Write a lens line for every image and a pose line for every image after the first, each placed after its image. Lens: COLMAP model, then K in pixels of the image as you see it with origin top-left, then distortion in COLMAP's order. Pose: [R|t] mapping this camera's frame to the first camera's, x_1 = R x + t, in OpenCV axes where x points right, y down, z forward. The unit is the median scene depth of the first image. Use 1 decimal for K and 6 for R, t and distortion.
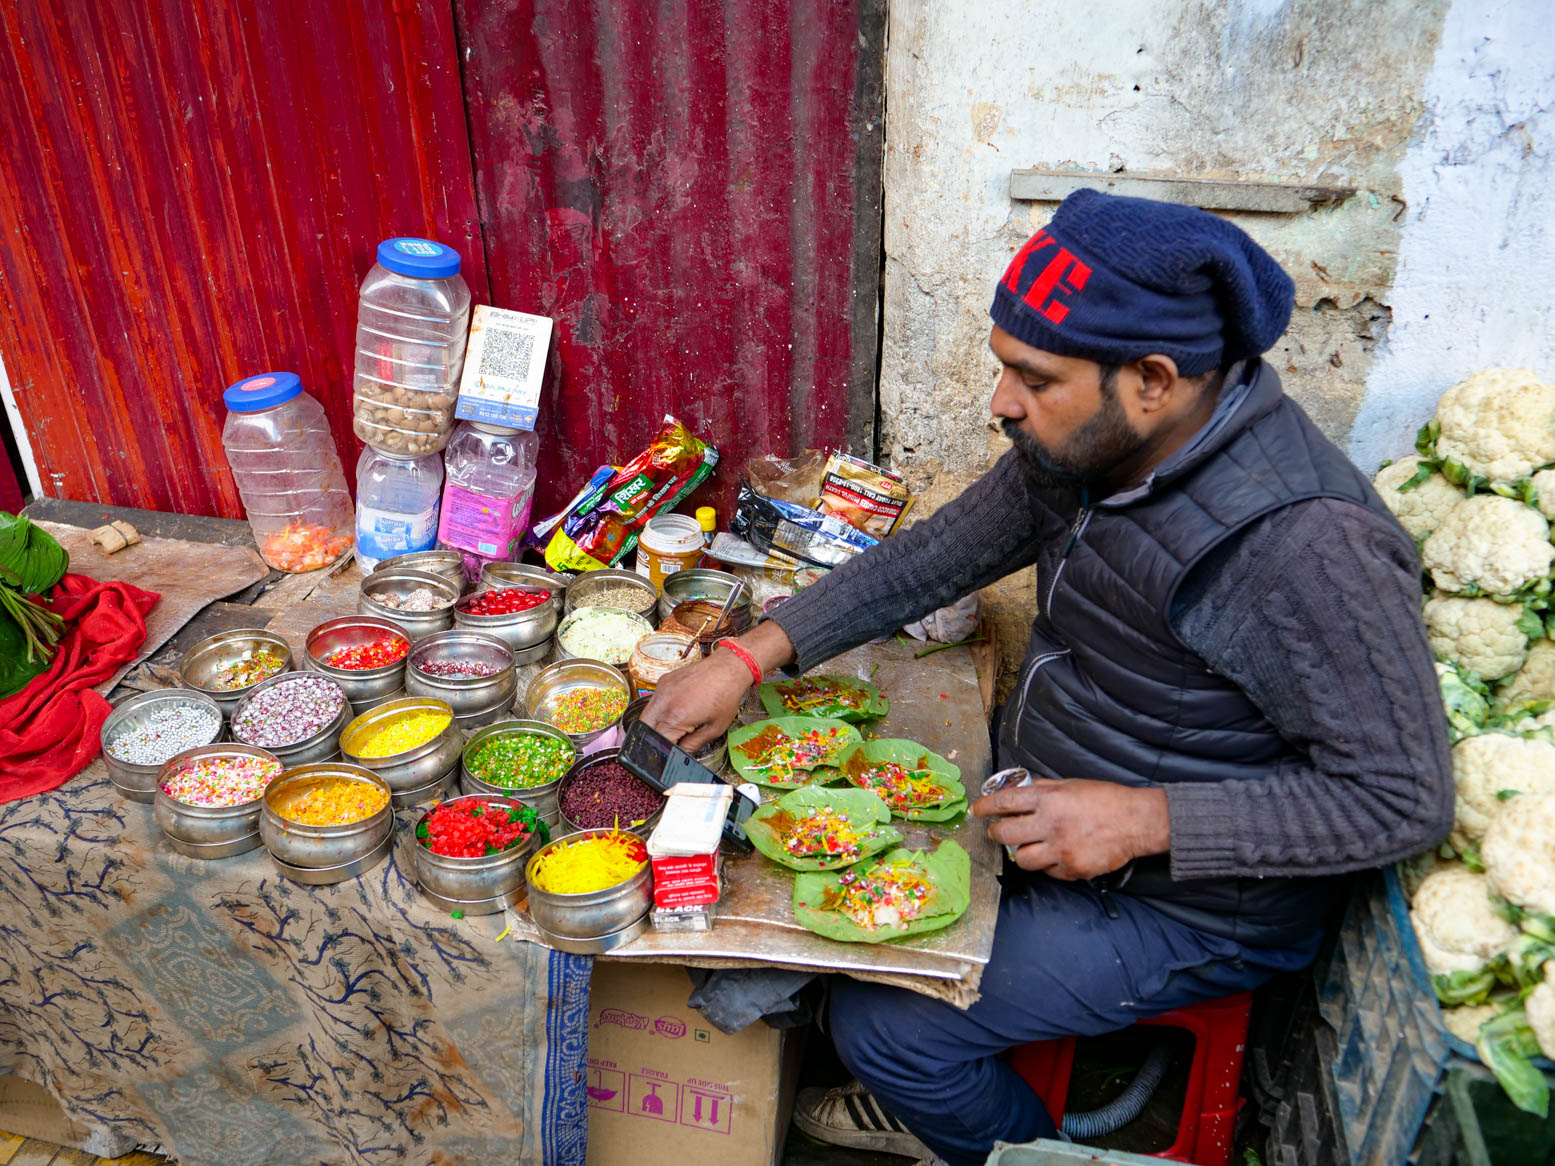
lens RADIAL K [[1358.0, 0, 780.6], [0, 1358.0, 579.4], [0, 0, 1]] dist [0.018794, 0.001604]
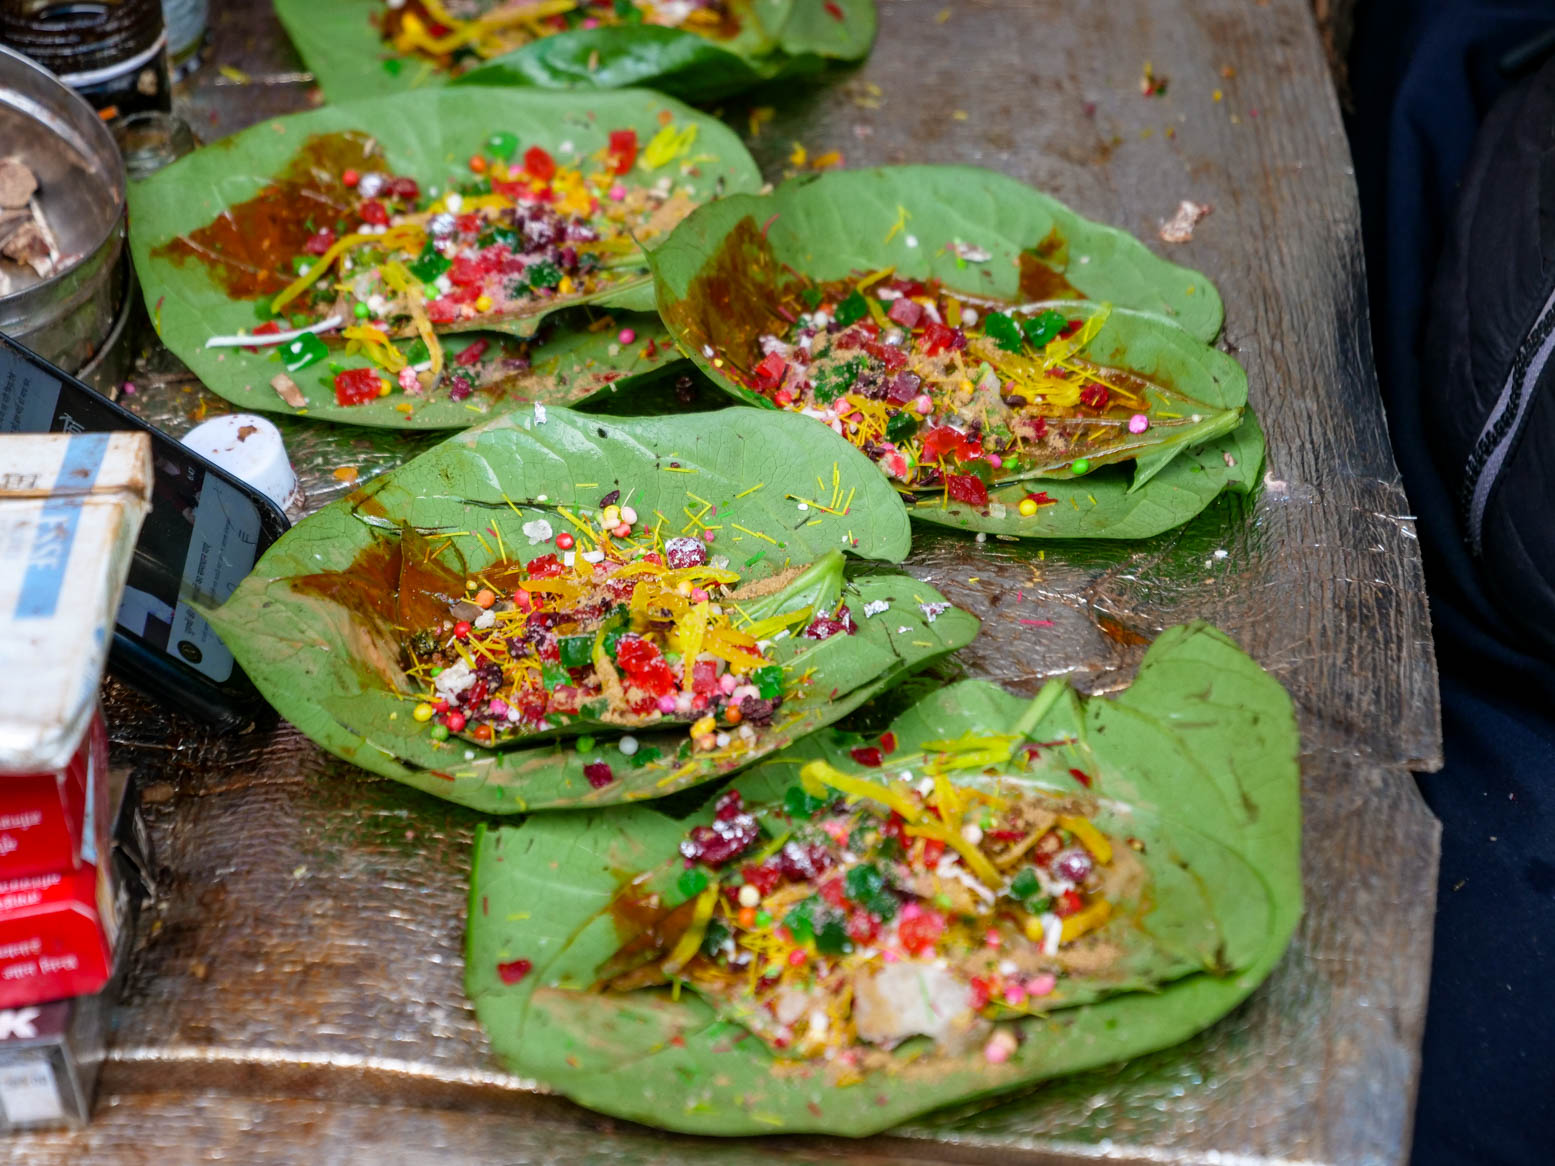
lens RADIAL K [[5440.8, 0, 778.4], [0, 5440.8, 582.3], [0, 0, 1]] dist [0.107852, 0.000000]
pose [[0.996489, -0.060138, 0.058255, 0.010642], [0.048046, 0.980536, 0.190368, 0.019807], [-0.068569, -0.186901, 0.979983, 0.170316]]
